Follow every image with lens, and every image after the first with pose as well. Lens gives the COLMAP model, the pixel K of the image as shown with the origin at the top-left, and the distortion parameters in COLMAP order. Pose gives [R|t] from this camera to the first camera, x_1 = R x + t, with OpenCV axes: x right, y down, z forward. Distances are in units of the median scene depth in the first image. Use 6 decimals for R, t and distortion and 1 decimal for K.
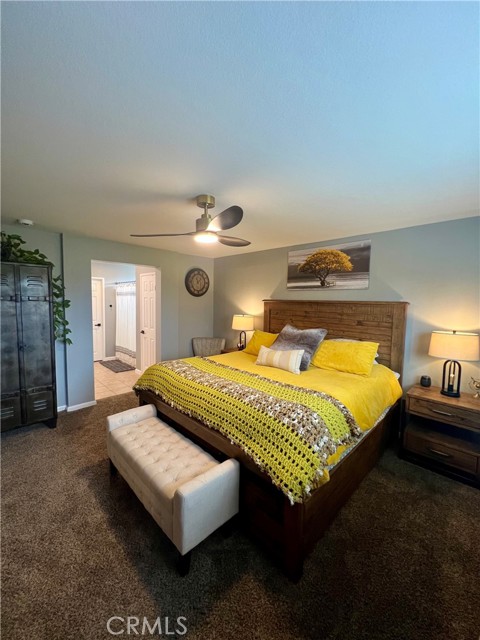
lens RADIAL K [[256.1, 0, 240.0], [0, 256.1, 319.5], [0, 0, 1]] dist [-0.000020, -0.000382]
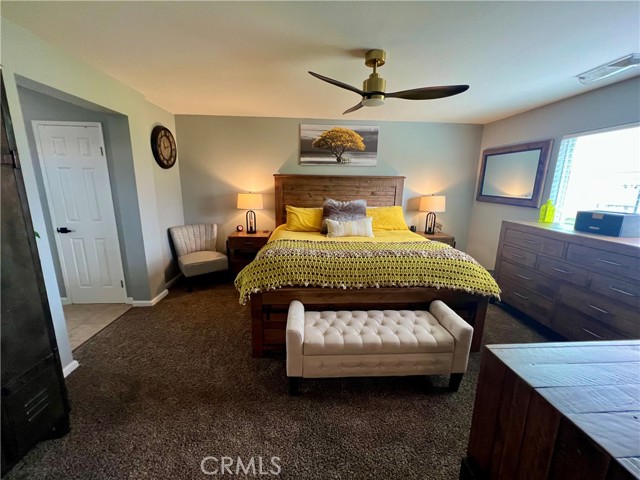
lens RADIAL K [[256.1, 0, 319.6], [0, 256.1, 237.5], [0, 0, 1]] dist [-0.000020, -0.000382]
pose [[0.665421, -0.162712, 0.728519, -0.613043], [0.053575, 0.983847, 0.170804, -0.001765], [-0.744544, -0.074626, 0.663390, 0.298225]]
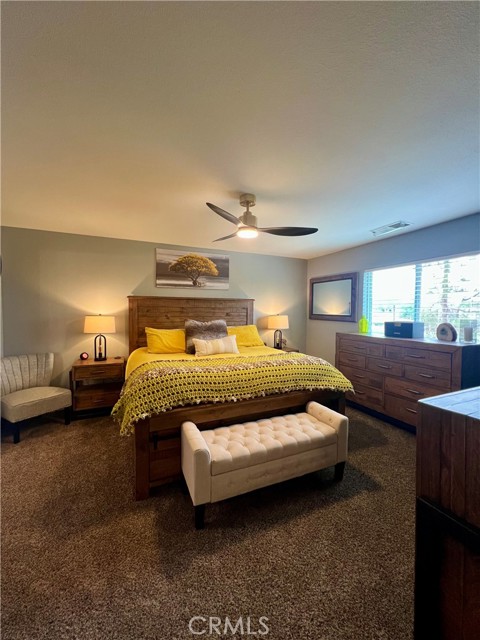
lens RADIAL K [[256.1, 0, 241.6], [0, 256.1, 318.4], [0, 0, 1]] dist [-0.000020, -0.000382]
pose [[0.356558, -0.044170, 0.933229, -0.711786], [0.071781, 0.997224, 0.019774, 0.012688], [-0.931512, 0.059937, 0.358739, 0.394777]]
